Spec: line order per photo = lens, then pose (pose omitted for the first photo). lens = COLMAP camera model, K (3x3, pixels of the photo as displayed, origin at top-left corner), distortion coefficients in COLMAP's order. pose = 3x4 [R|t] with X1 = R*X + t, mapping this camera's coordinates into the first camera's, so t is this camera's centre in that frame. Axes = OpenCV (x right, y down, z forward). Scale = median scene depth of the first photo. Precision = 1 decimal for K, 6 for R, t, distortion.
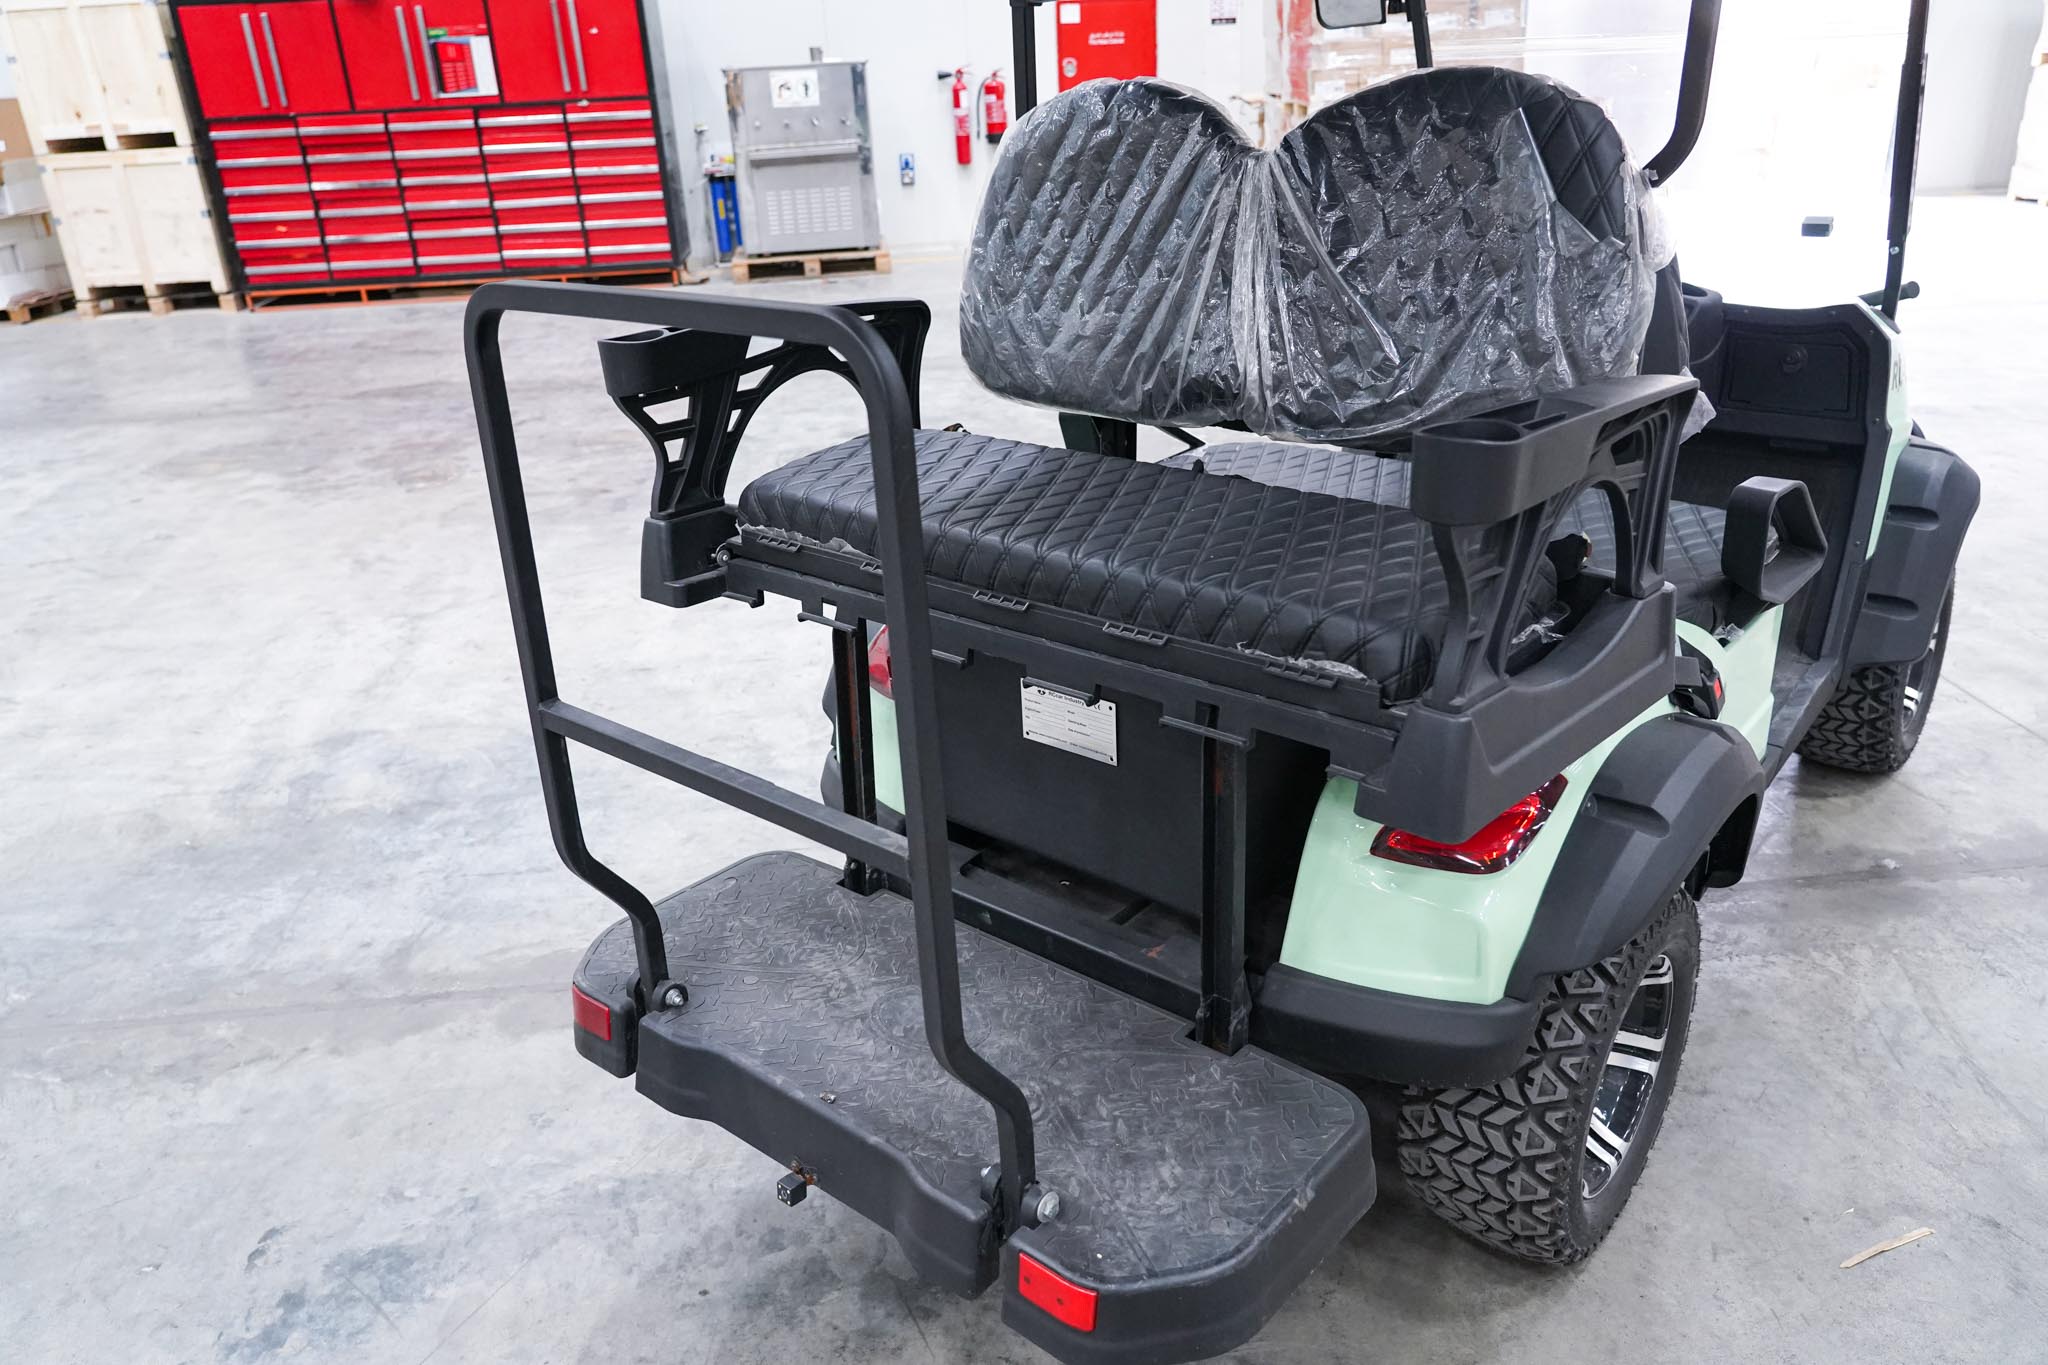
lens RADIAL K [[1505.7, 0, 1020.4], [0, 1505.7, 679.4], [0, 0, 1]] dist [-0.004263, 0.007330]
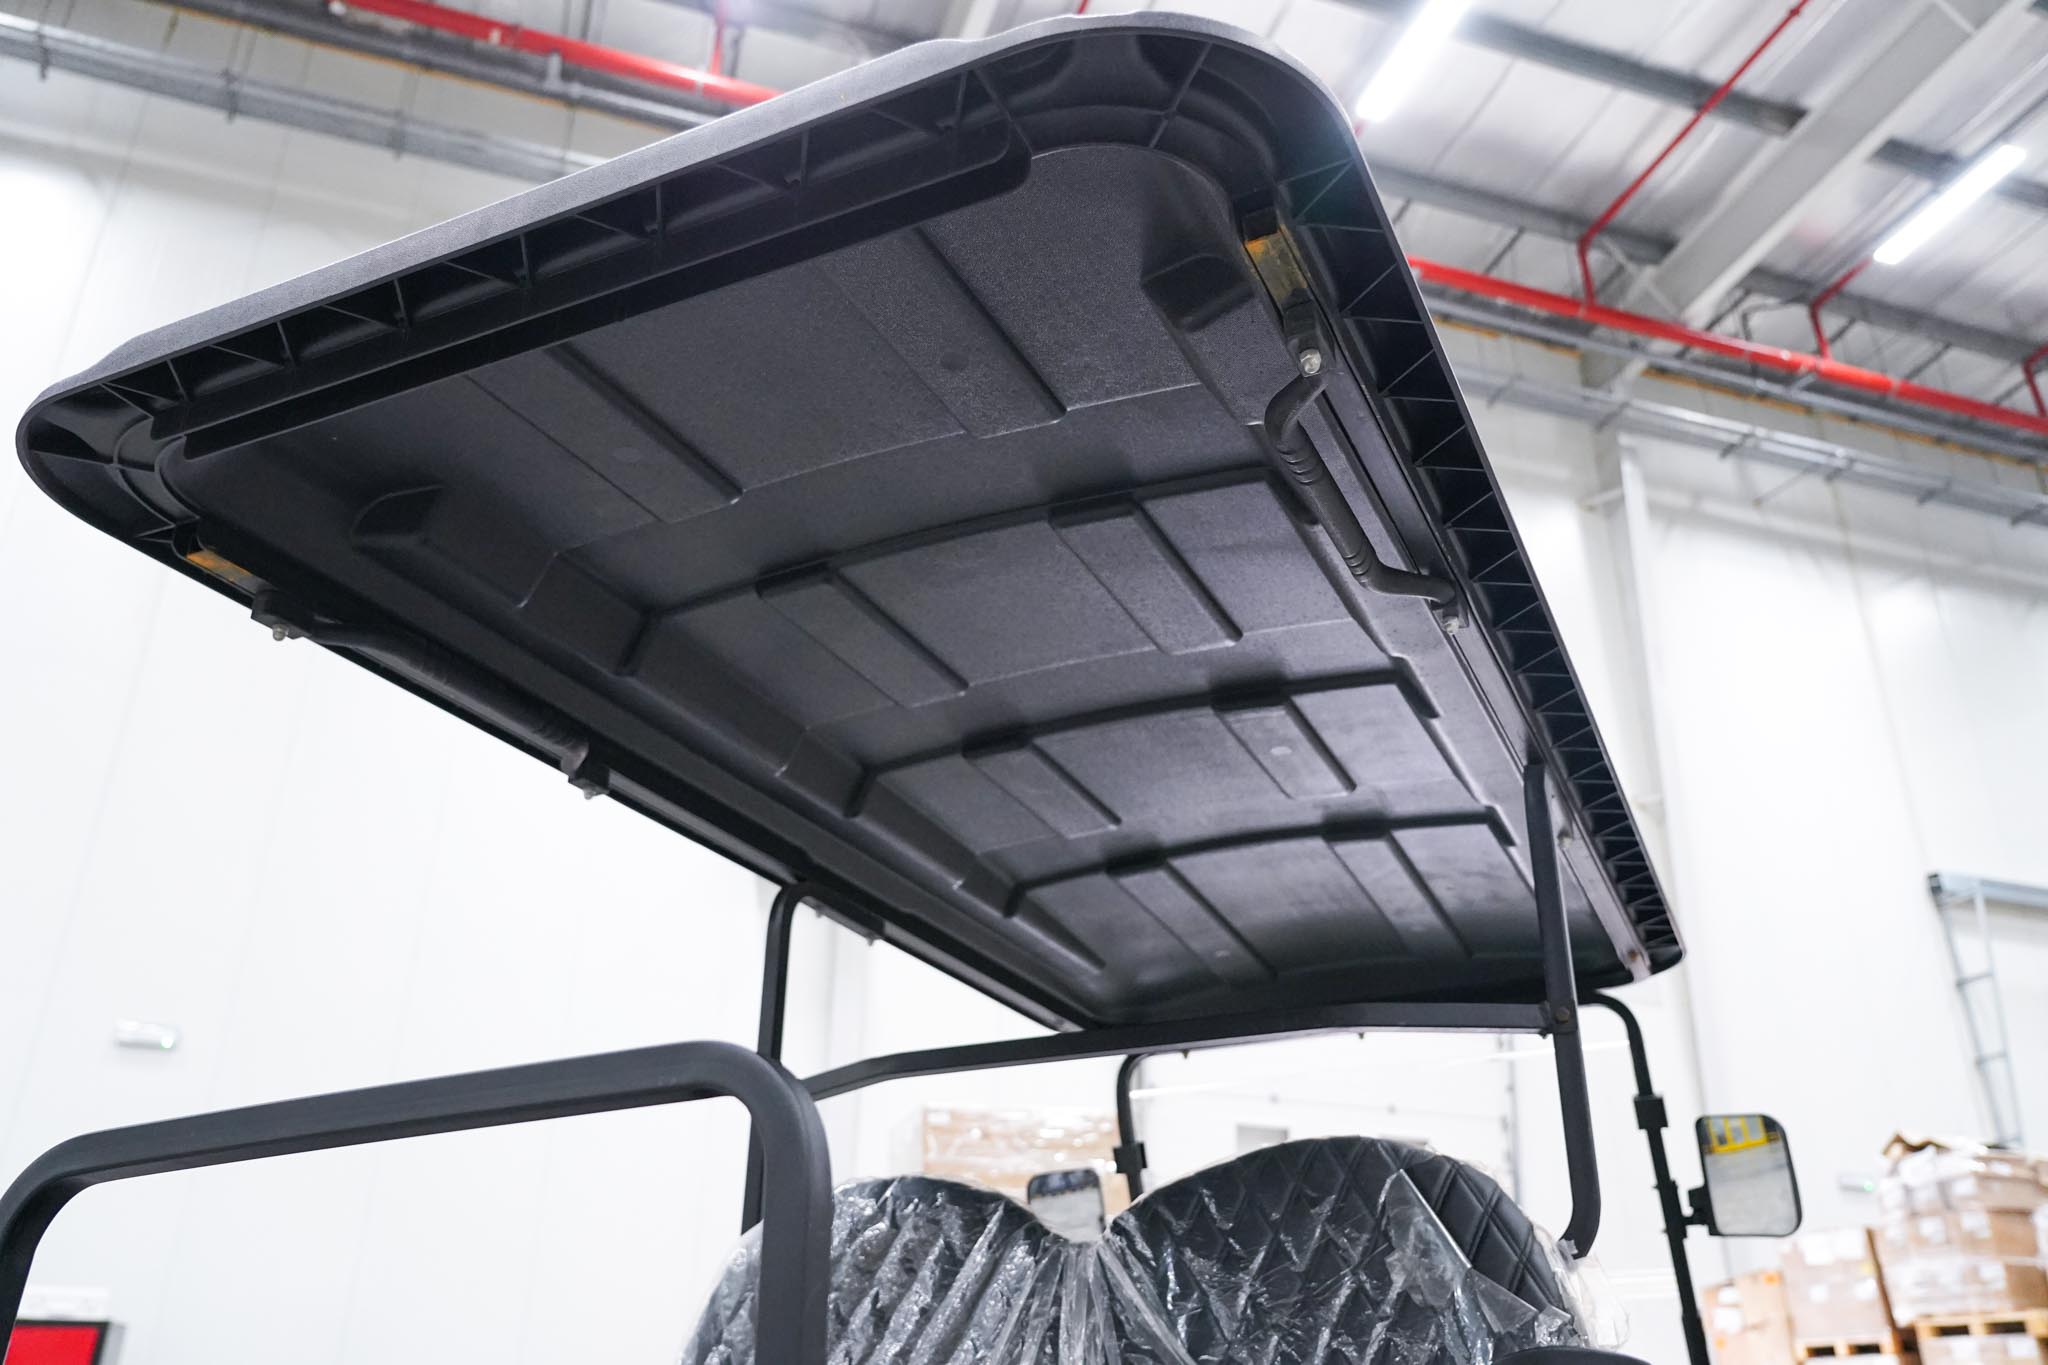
lens RADIAL K [[1670.9, 0, 1024.0], [0, 1670.9, 682.5], [0, 0, 1]] dist [0.000312, 0.050131]
pose [[0.966382, 0.157356, 0.203332, -0.067398], [0.054110, 0.648655, -0.759157, 0.090351], [-0.251350, 0.744638, 0.618334, 0.156754]]
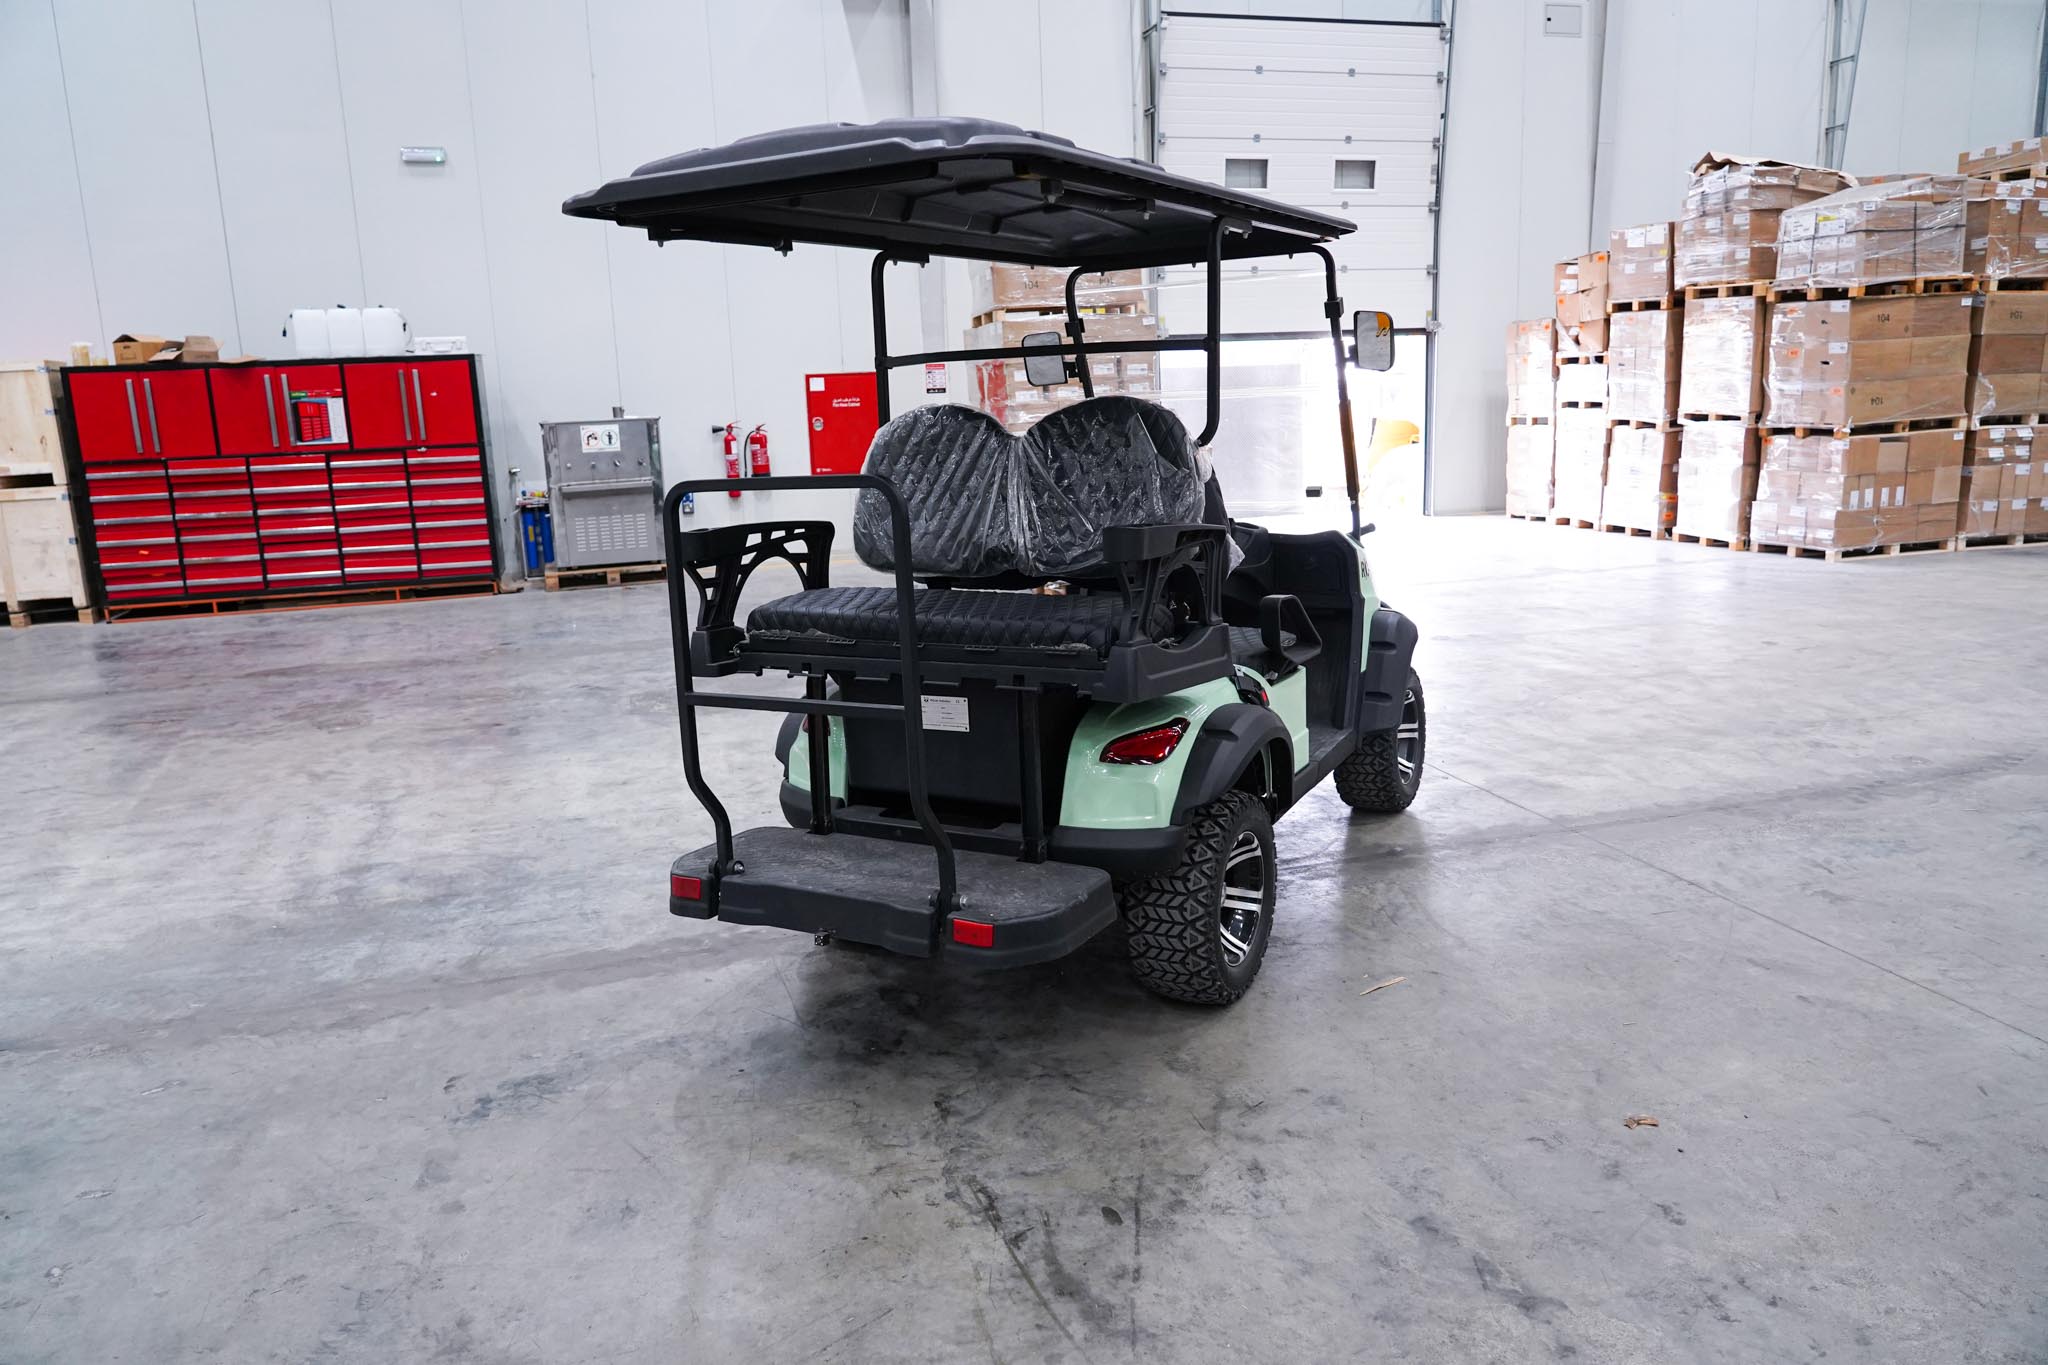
lens RADIAL K [[1417.5, 0, 1029.7], [0, 1417.5, 677.7], [0, 0, 1]] dist [-0.015534, -0.000953]
pose [[0.979454, -0.032082, 0.199097, -0.141926], [0.074057, 0.975506, -0.207131, 0.239679], [-0.187575, 0.217620, 0.957840, -0.500550]]
